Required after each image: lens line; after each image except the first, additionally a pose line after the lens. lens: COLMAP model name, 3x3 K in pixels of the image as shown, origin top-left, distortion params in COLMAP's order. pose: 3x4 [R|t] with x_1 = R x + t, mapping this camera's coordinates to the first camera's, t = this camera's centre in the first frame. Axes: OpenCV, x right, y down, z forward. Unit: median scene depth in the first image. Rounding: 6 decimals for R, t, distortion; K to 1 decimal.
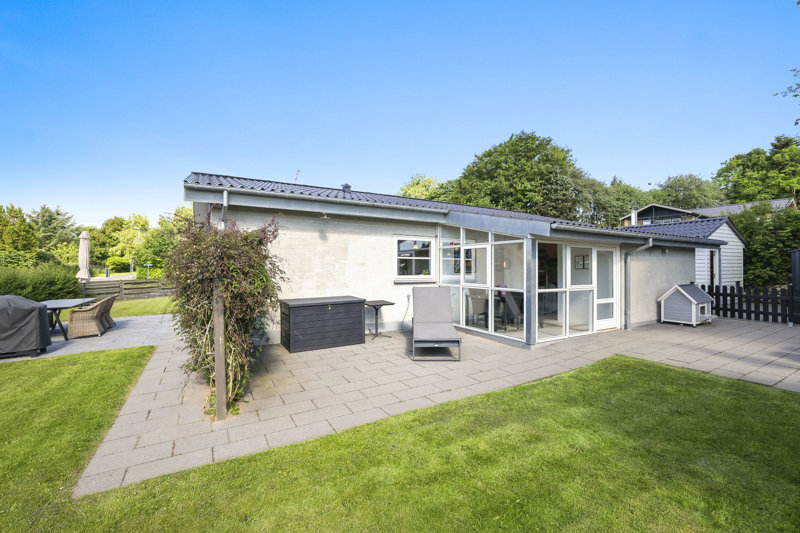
lens RADIAL K [[345.1, 0, 400.0], [0, 345.1, 266.5], [0, 0, 1]] dist [-0.000033, -0.000019]
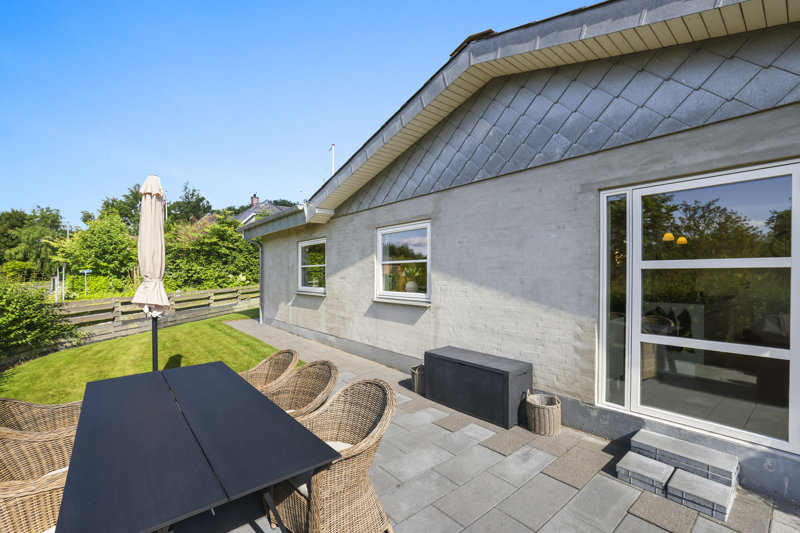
lens RADIAL K [[345.1, 0, 400.0], [0, 345.1, 266.5], [0, 0, 1]] dist [-0.000033, -0.000019]
pose [[0.984102, -0.000499, 0.177603, -0.122443], [0.003666, 0.999840, -0.017508, 0.000186], [-0.177566, 0.017880, 0.983947, 0.098376]]
